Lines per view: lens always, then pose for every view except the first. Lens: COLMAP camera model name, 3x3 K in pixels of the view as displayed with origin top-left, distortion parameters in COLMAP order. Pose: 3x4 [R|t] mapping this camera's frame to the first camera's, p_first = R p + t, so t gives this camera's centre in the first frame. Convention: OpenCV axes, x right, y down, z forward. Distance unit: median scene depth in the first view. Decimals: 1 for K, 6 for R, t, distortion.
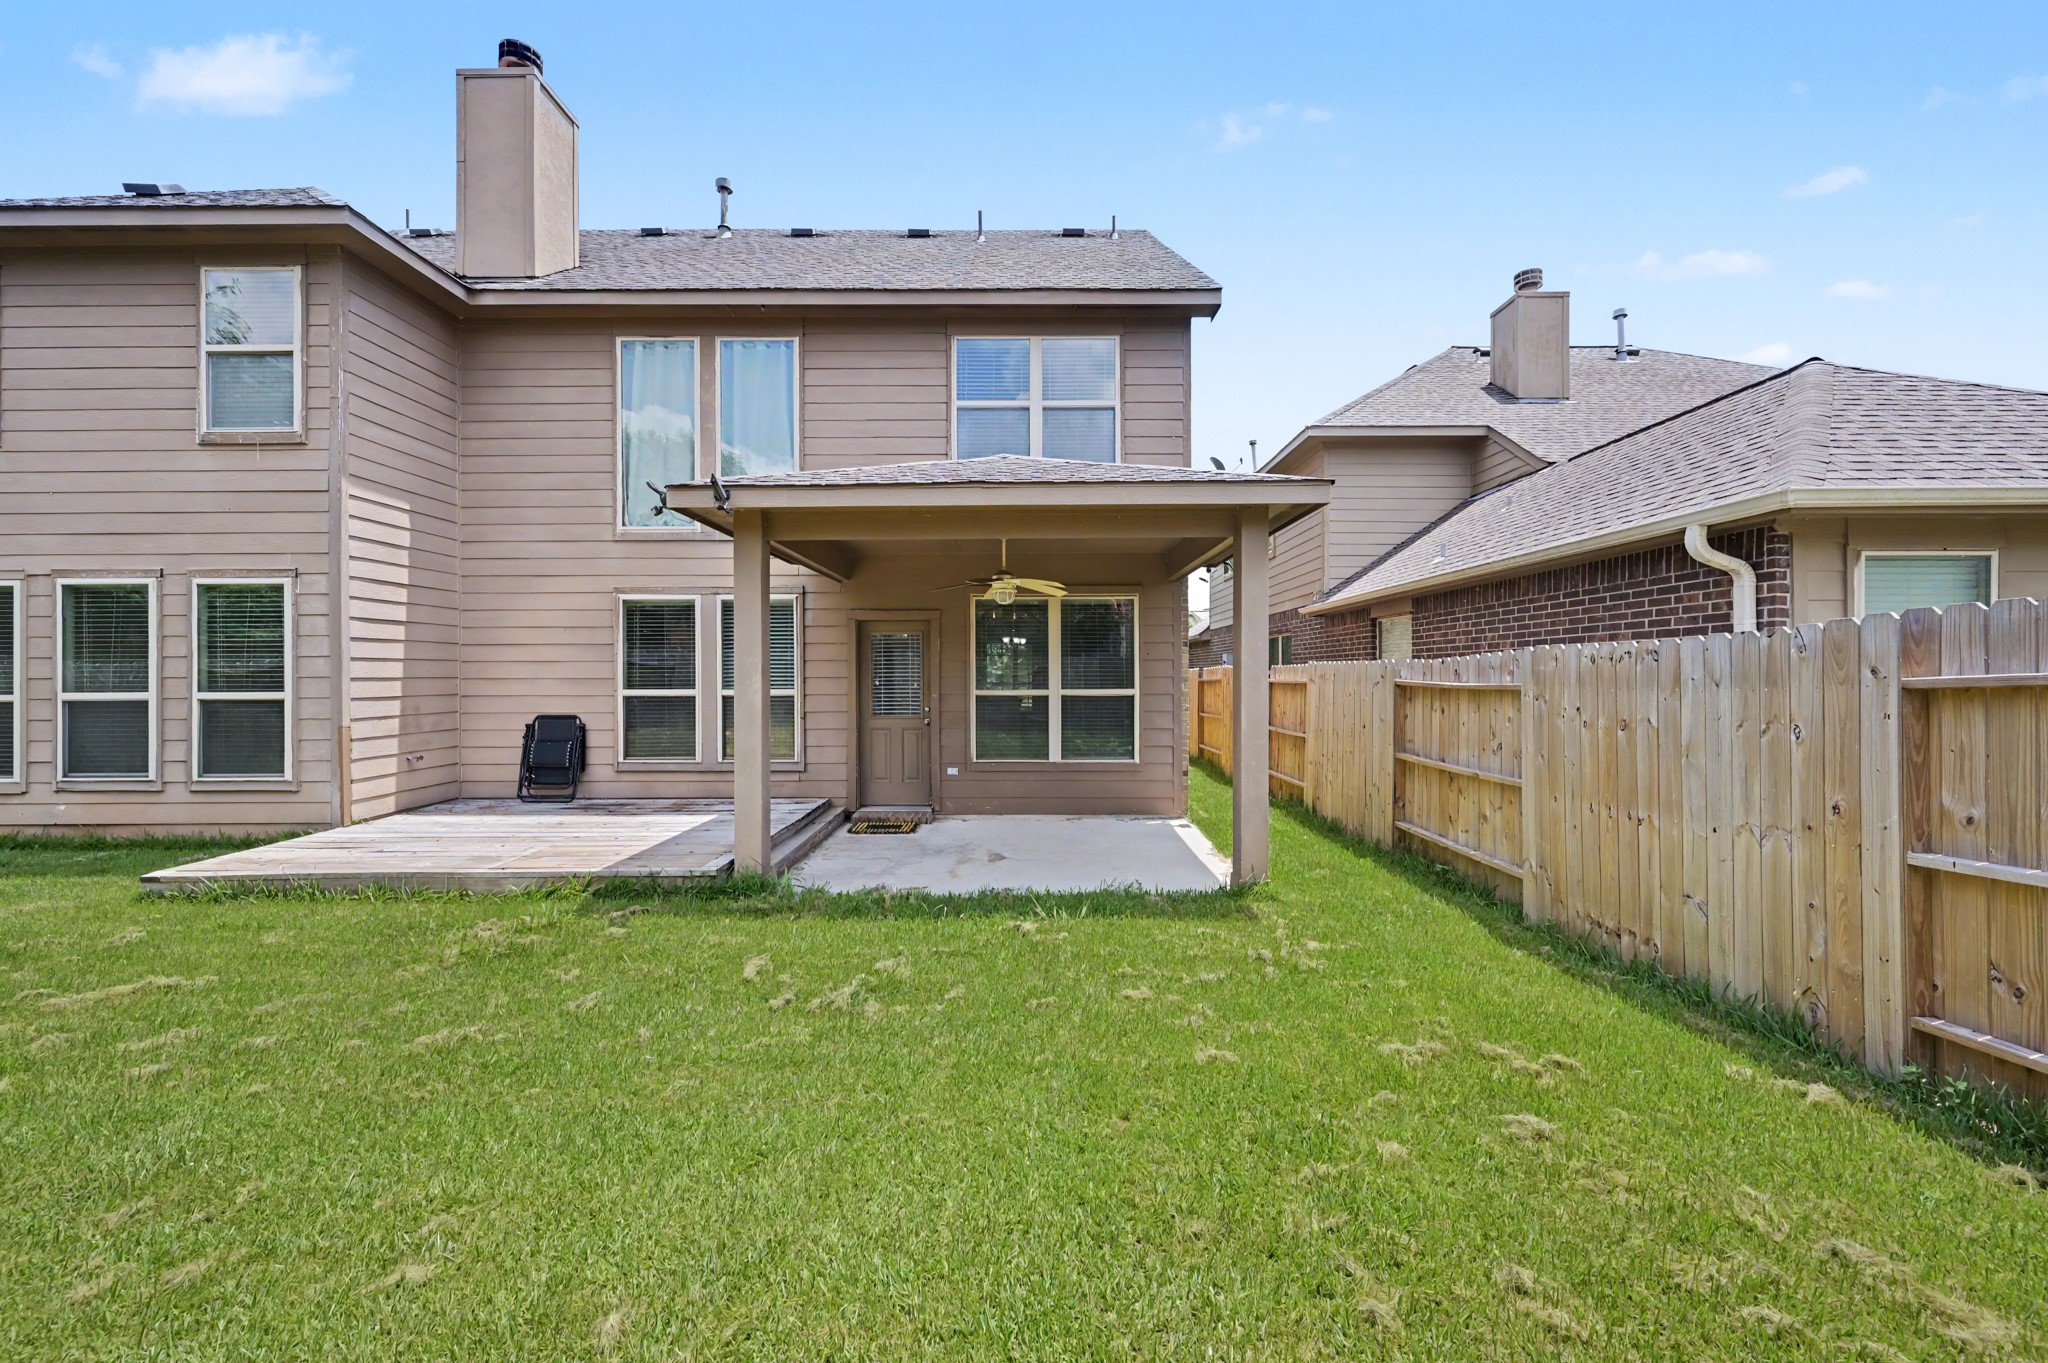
lens RADIAL K [[821.4, 0, 965.8], [0, 821.4, 677.7], [0, 0, 1]] dist [-0.002230, -0.000104]
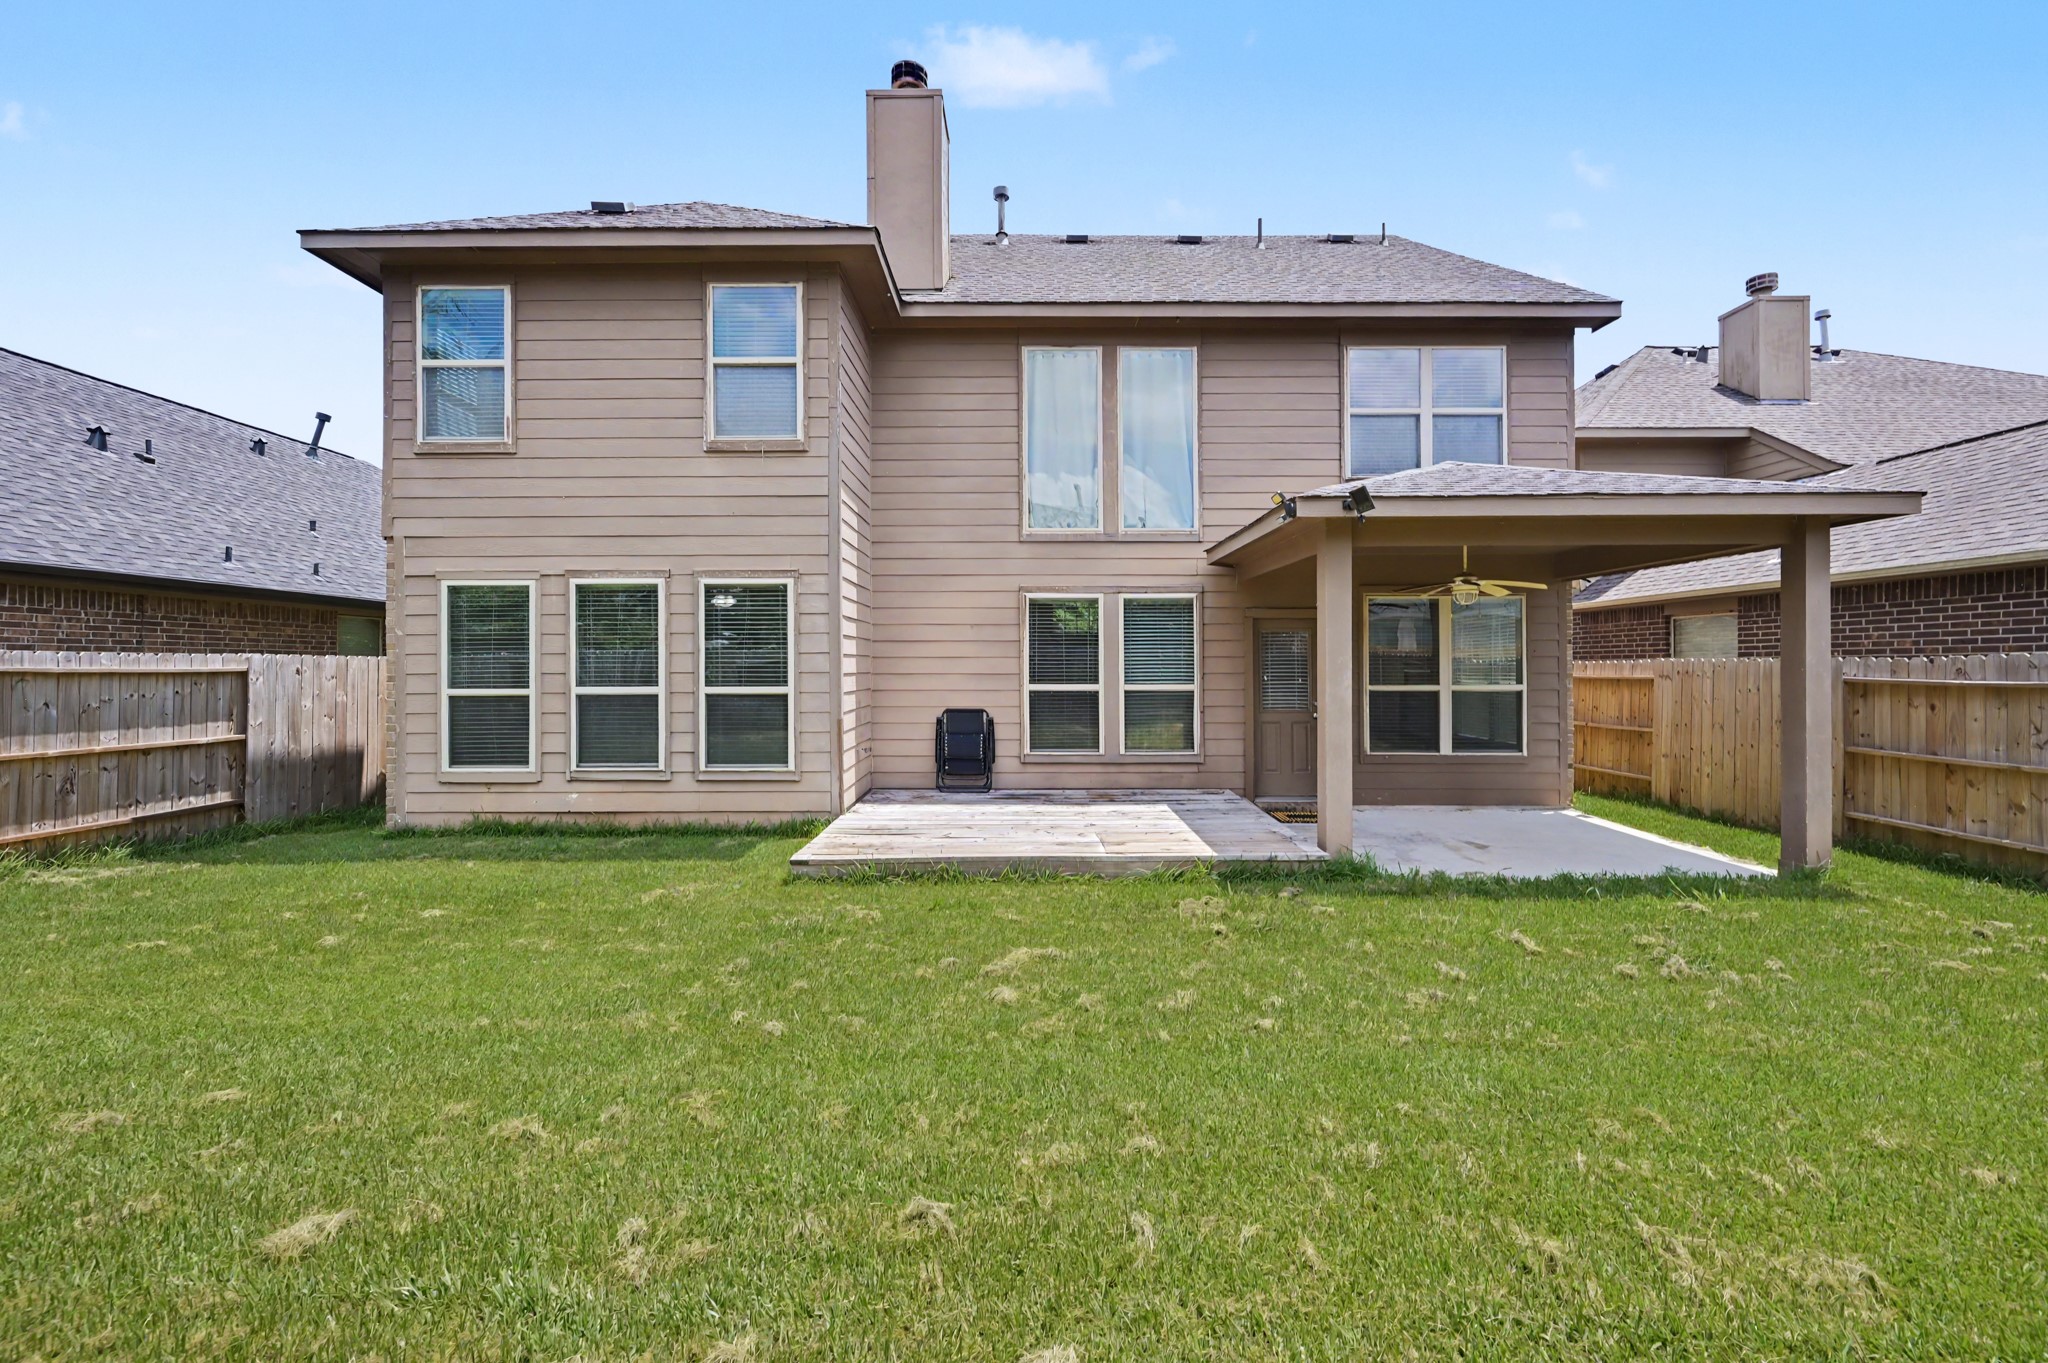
lens RADIAL K [[821.4, 0, 1025.9], [0, 821.4, 668.2], [0, 0, 1]] dist [-0.002230, -0.000104]
pose [[0.999990, 0.001907, -0.004056, -0.422994], [-0.001918, 0.999994, -0.002779, -0.003285], [0.004051, 0.002787, 0.999988, -0.043785]]
